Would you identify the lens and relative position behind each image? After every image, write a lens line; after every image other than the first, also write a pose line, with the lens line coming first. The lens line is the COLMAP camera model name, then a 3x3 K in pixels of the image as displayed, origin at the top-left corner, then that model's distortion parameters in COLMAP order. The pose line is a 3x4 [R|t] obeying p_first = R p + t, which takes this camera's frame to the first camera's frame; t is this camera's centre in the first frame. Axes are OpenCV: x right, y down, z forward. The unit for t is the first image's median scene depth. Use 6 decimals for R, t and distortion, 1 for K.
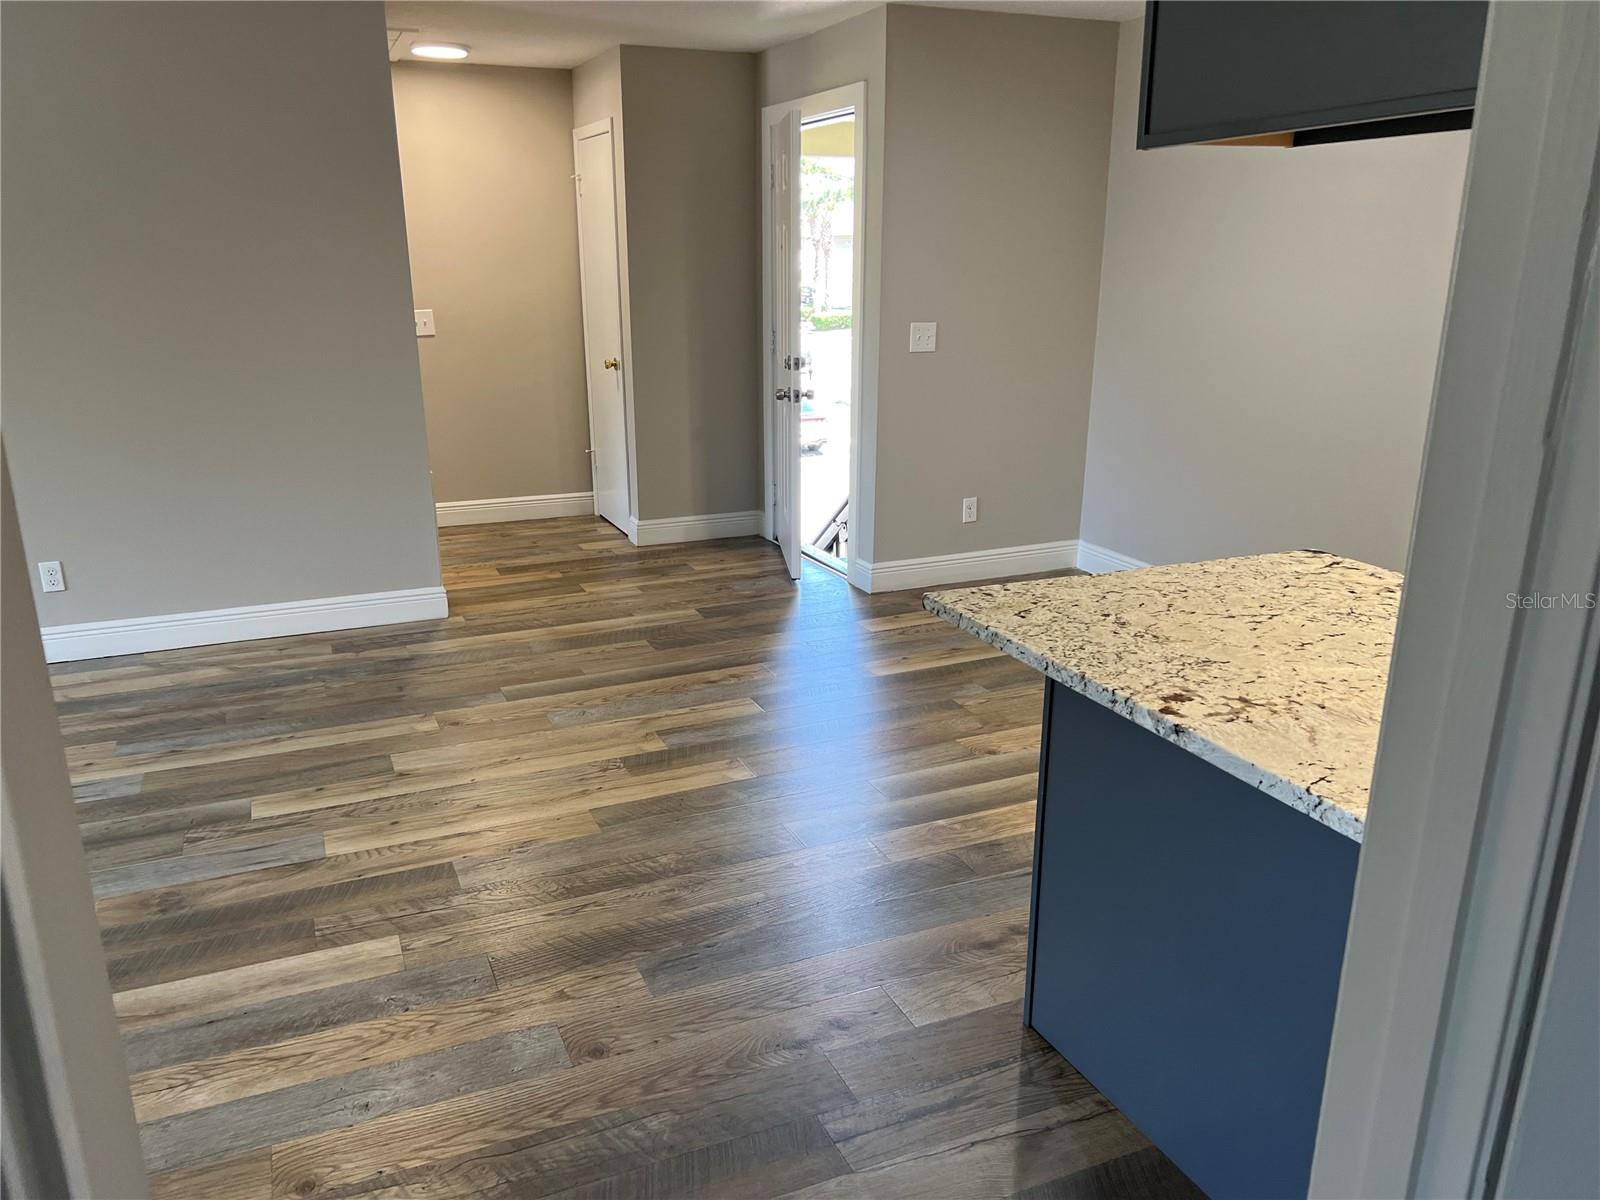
lens RADIAL K [[1196.3, 0, 805.8], [0, 1196.3, 629.0], [0, 0, 1]] dist [0.082496, -0.146144]
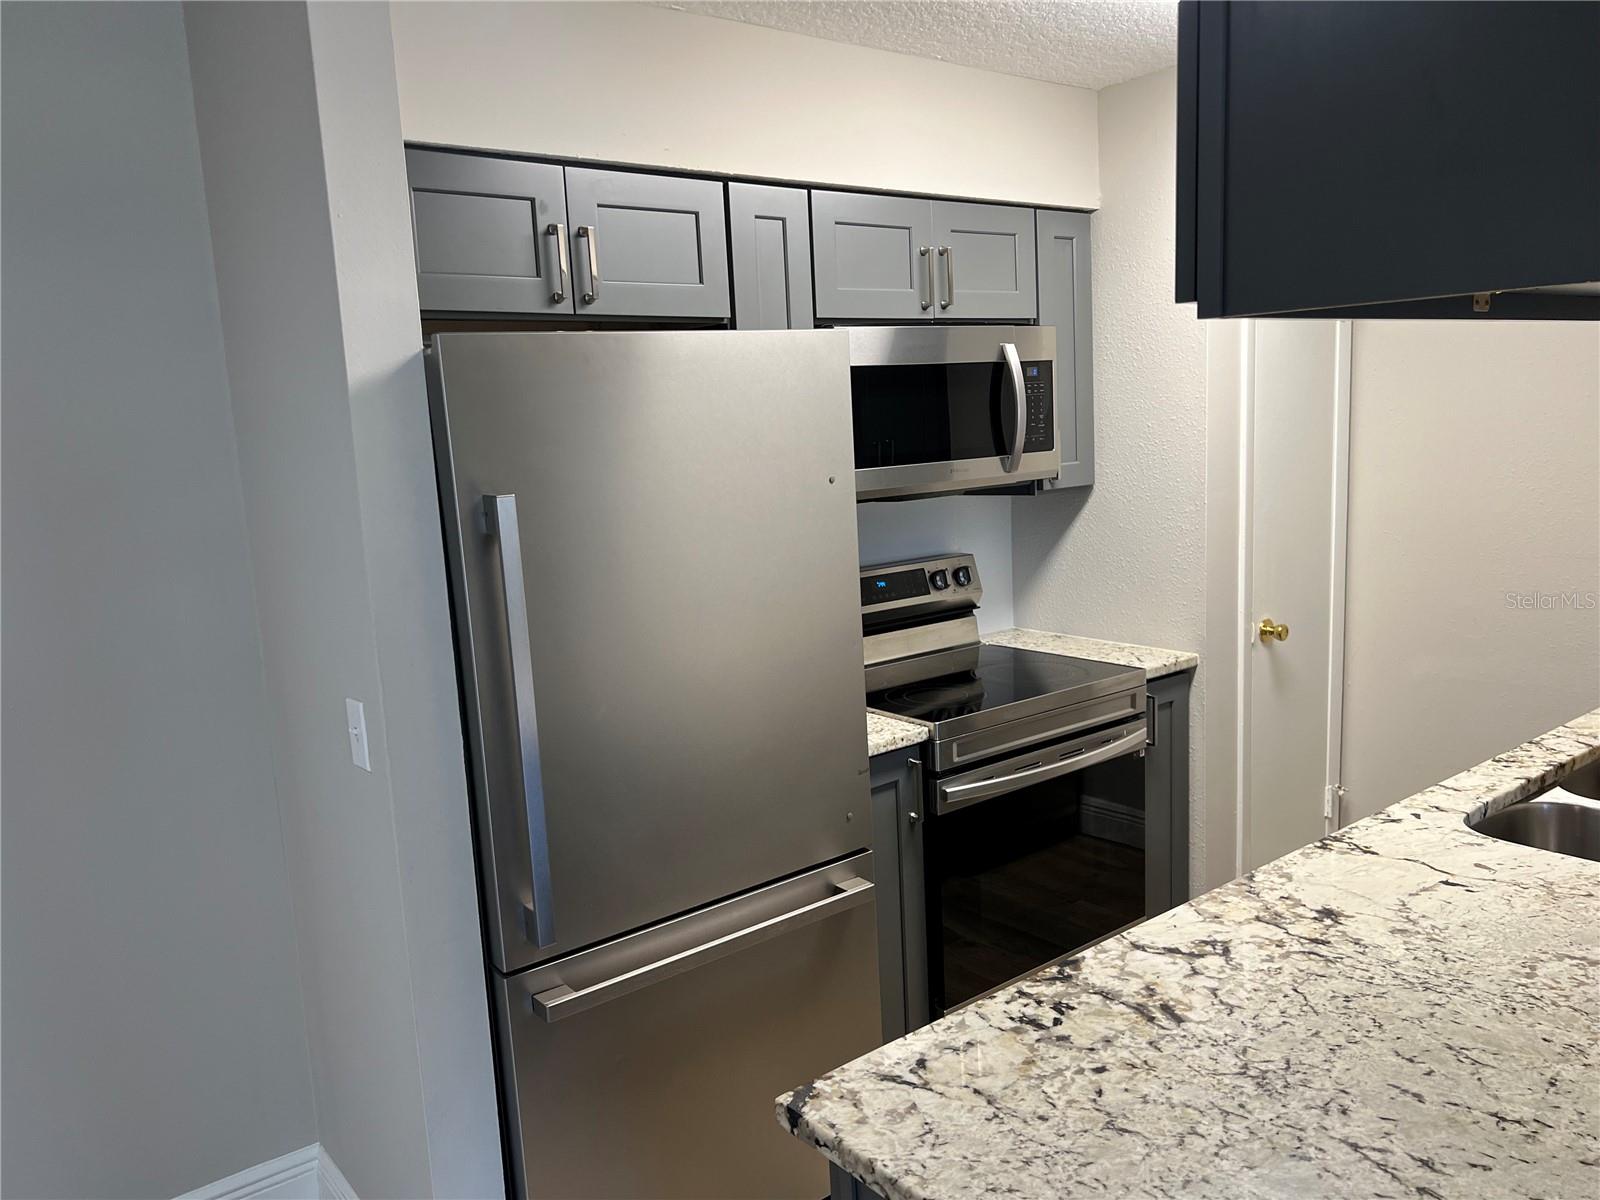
lens RADIAL K [[1205.8, 0, 796.8], [0, 1205.8, 612.6], [0, 0, 1]] dist [0.041123, -0.038984]
pose [[-0.247124, -0.144893, 0.958089, -0.027064], [0.345578, 0.910560, 0.226842, -0.261975], [-0.905265, 0.387153, -0.174950, 0.723769]]
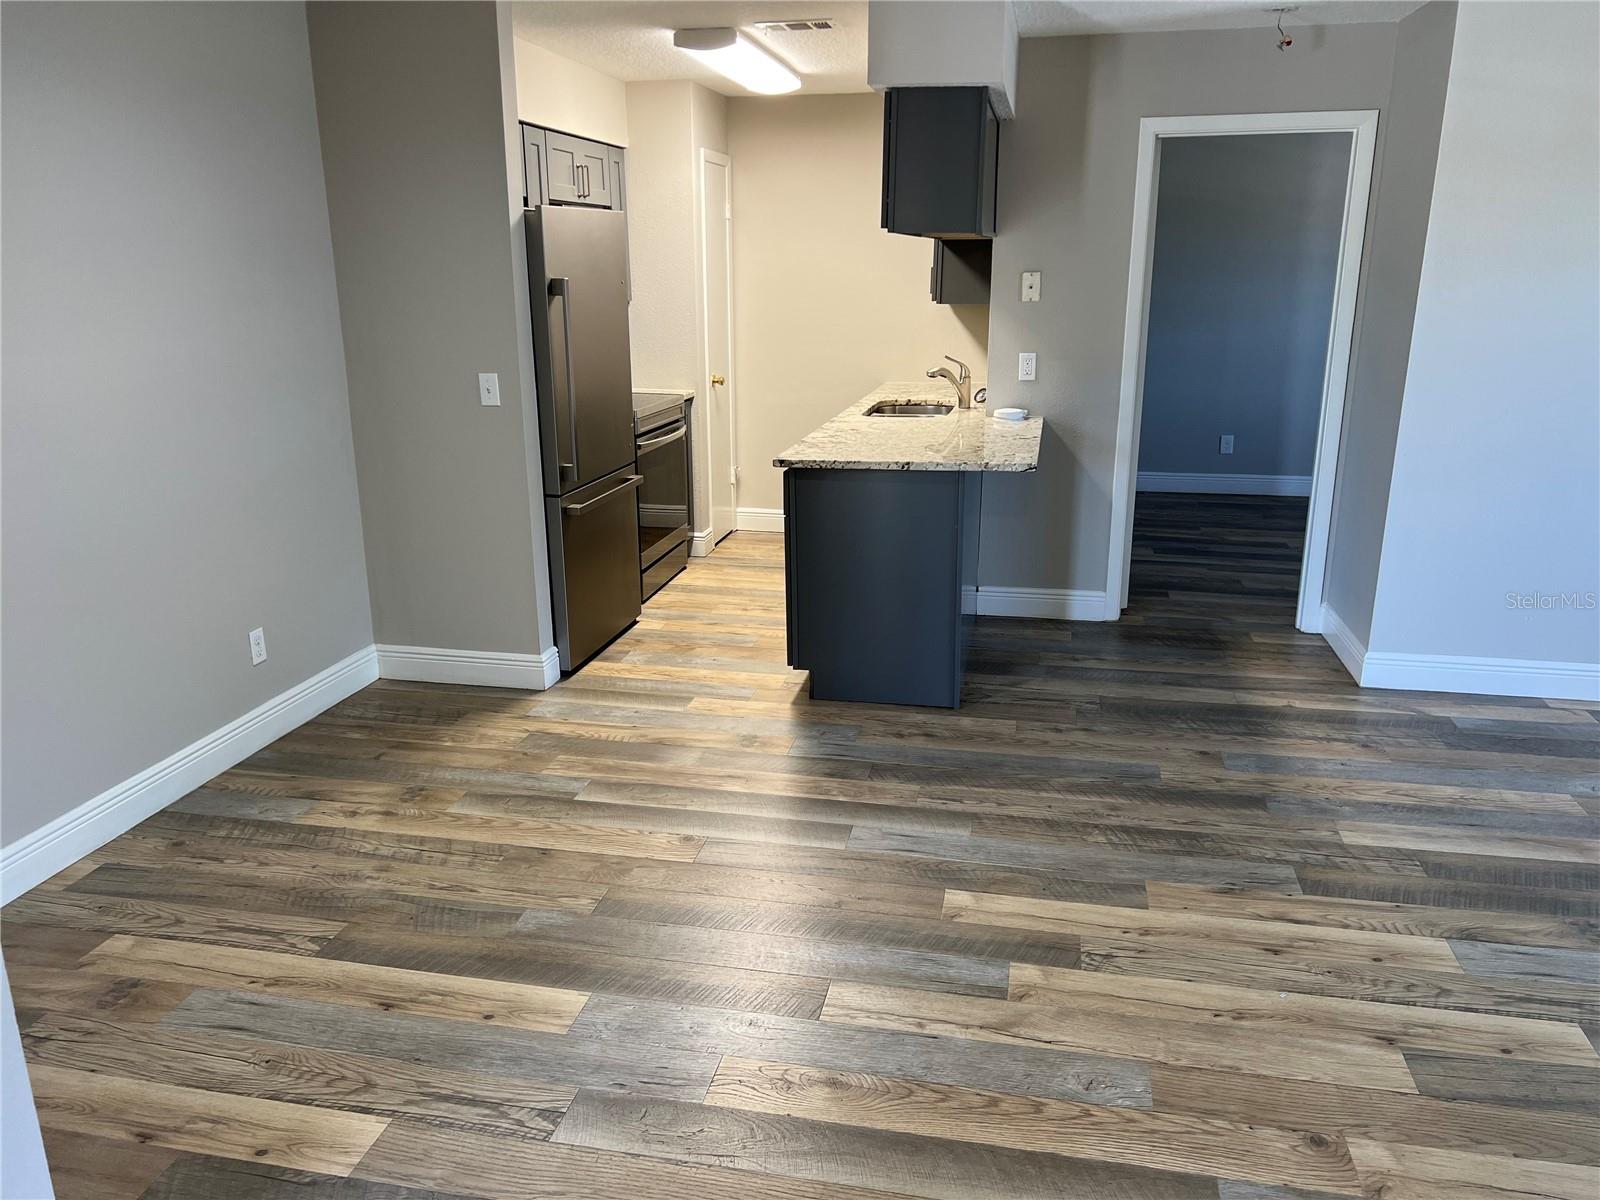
lens RADIAL K [[1196.7, 0, 807.0], [0, 1196.7, 615.3], [0, 0, 1]] dist [0.055000, -0.070284]
pose [[-0.816382, -0.163866, 0.553776, -0.425409], [0.174201, 0.844362, 0.506663, -0.523573], [-0.550612, 0.510099, -0.660776, 1.589460]]
